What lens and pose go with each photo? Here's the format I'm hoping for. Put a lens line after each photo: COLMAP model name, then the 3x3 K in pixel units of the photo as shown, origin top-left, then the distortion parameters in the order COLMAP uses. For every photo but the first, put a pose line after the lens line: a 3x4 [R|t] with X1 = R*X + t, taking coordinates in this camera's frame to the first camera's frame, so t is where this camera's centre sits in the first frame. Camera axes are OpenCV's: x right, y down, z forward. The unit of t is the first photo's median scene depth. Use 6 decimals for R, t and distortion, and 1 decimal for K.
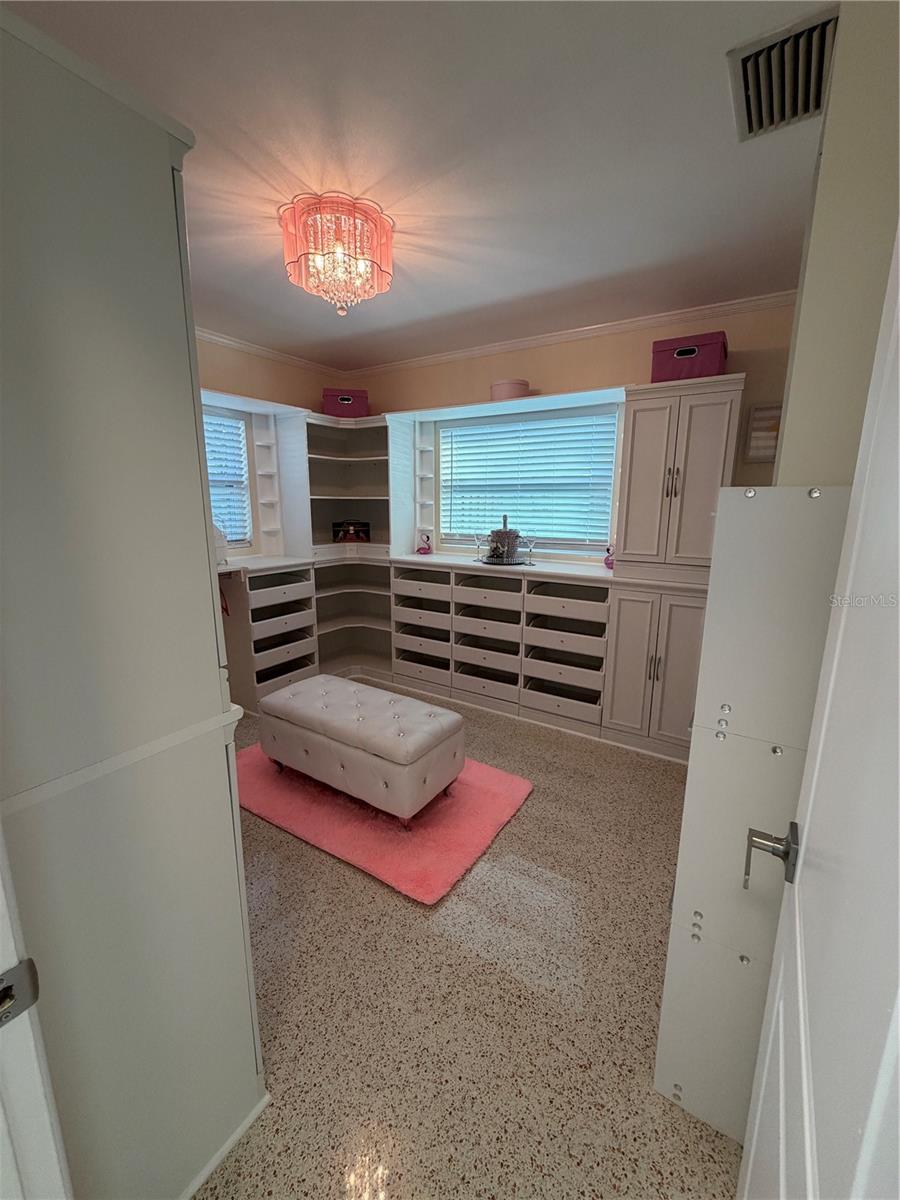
lens RADIAL K [[477.0, 0, 450.4], [0, 477.0, 595.5], [0, 0, 1]] dist [-0.002304, 0.000524]
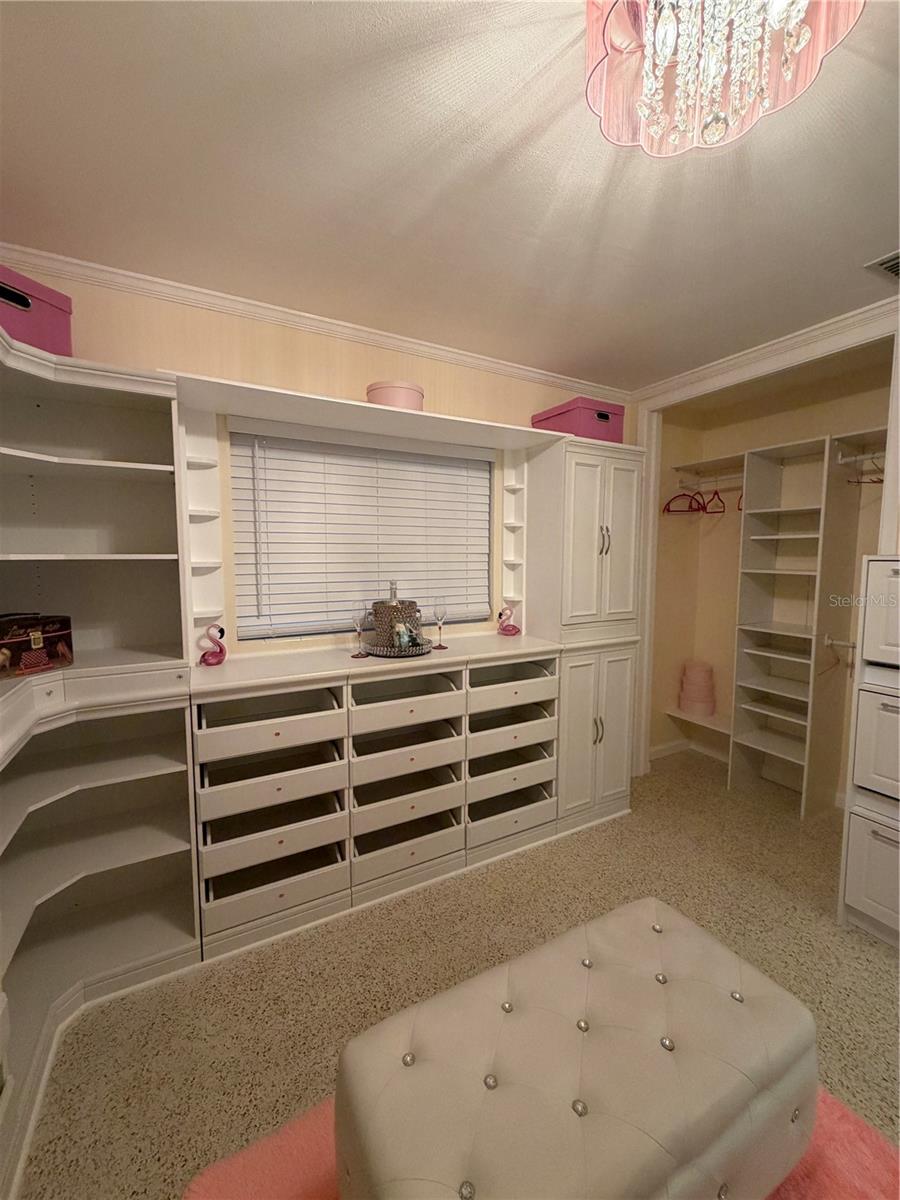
lens RADIAL K [[477.0, 0, 450.4], [0, 477.0, 595.5], [0, 0, 1]] dist [-0.002304, 0.000524]
pose [[0.485220, -0.081090, 0.870624, -0.397689], [0.169494, 0.985528, -0.002672, -0.123613], [-0.857807, 0.148862, 0.491942, 0.564609]]
